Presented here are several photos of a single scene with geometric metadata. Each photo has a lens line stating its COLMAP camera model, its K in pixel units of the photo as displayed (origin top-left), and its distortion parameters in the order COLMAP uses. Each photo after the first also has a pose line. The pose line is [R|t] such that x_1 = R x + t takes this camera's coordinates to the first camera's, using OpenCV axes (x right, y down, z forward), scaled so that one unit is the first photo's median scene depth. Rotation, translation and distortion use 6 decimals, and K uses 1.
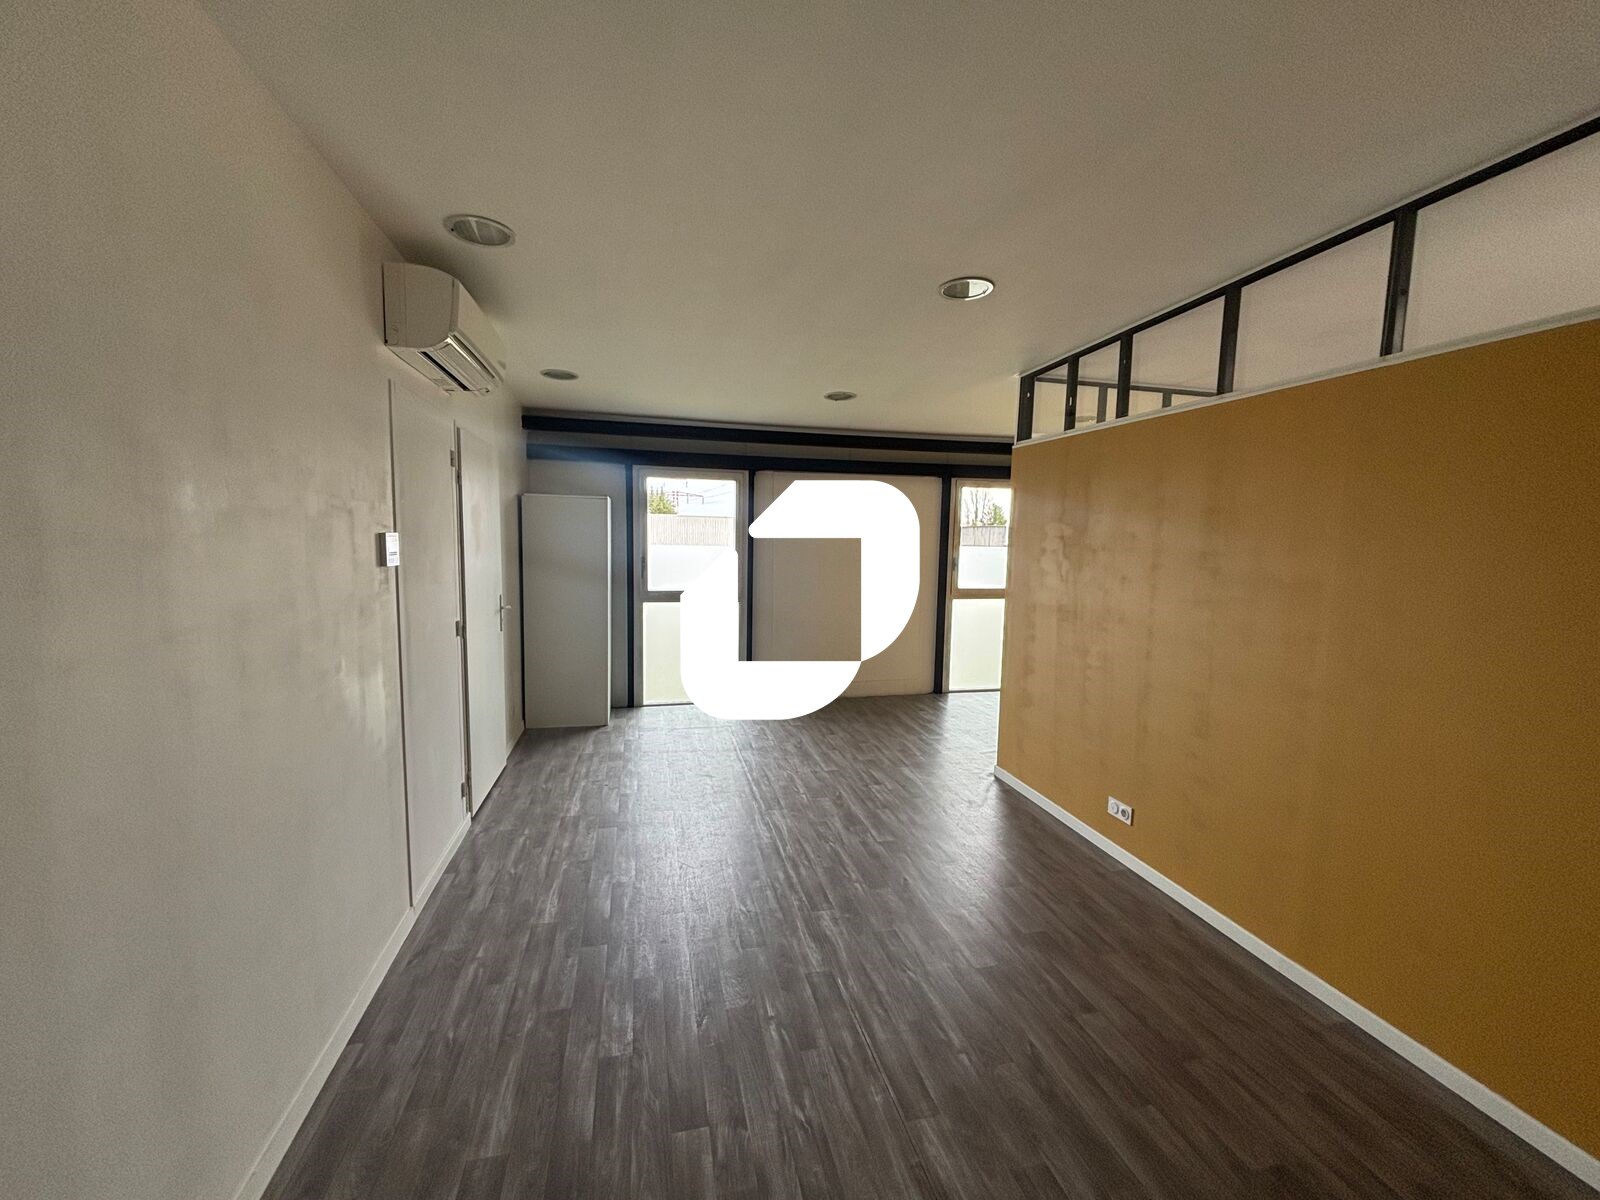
lens RADIAL K [[640.4, 0, 794.0], [0, 640.4, 600.6], [0, 0, 1]] dist [0.032221, -0.000215]
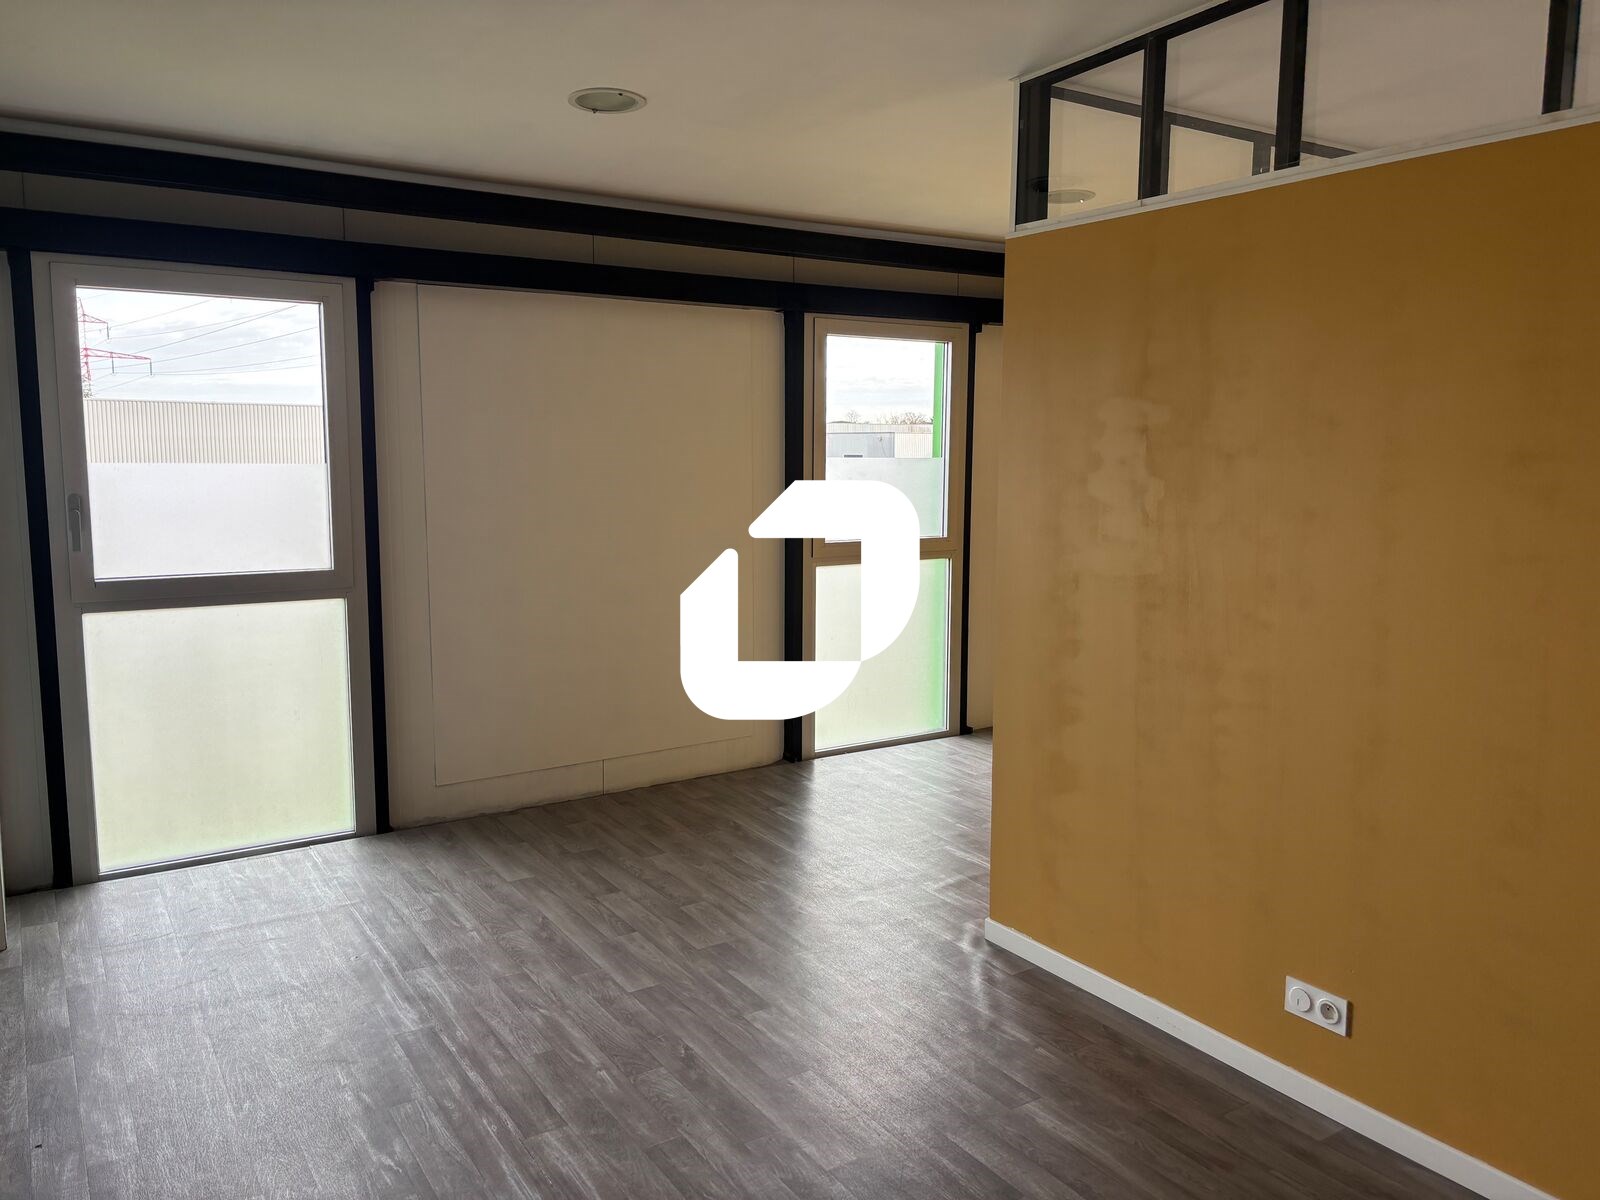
lens RADIAL K [[1204.0, 0, 809.5], [0, 1204.0, 591.0], [0, 0, 1]] dist [0.068234, -0.071936]
pose [[0.939897, -0.053692, 0.337211, -0.097688], [0.046005, 0.998468, 0.030749, -0.017320], [-0.338345, -0.013388, 0.940927, 0.219801]]
